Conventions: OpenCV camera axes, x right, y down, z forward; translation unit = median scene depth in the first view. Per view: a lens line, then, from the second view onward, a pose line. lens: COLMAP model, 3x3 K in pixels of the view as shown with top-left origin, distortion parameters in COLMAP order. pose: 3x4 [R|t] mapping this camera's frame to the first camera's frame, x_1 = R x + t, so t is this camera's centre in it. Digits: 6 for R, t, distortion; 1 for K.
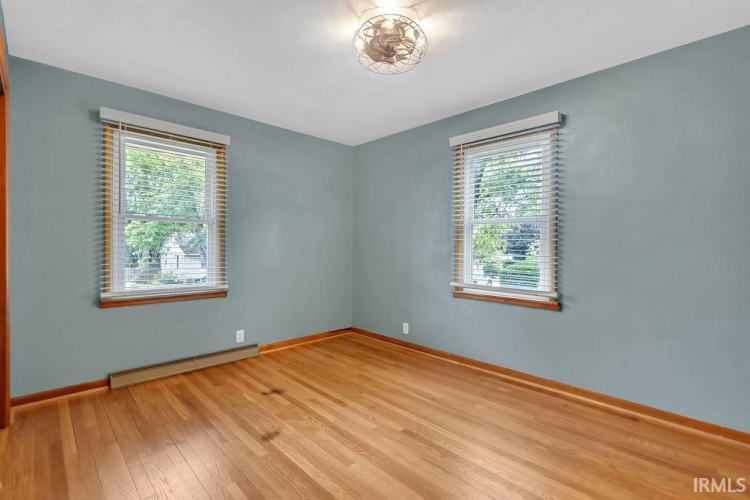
lens RADIAL K [[351.2, 0, 375.6], [0, 351.2, 246.2], [0, 0, 1]] dist [0.009631, -0.000439]
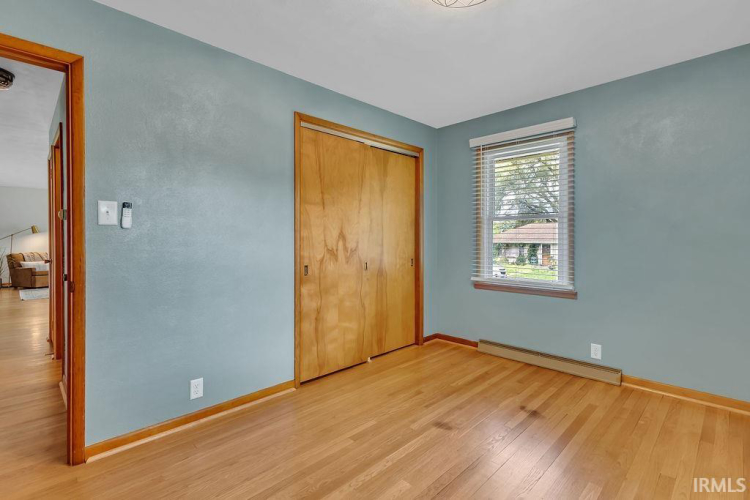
lens RADIAL K [[351.2, 0, 373.3], [0, 351.2, 244.2], [0, 0, 1]] dist [0.009631, -0.000439]
pose [[0.011550, 0.005487, -0.999918, 0.514173], [0.001749, 0.999983, 0.005508, -0.000767], [0.999932, -0.001812, 0.011541, 0.552590]]
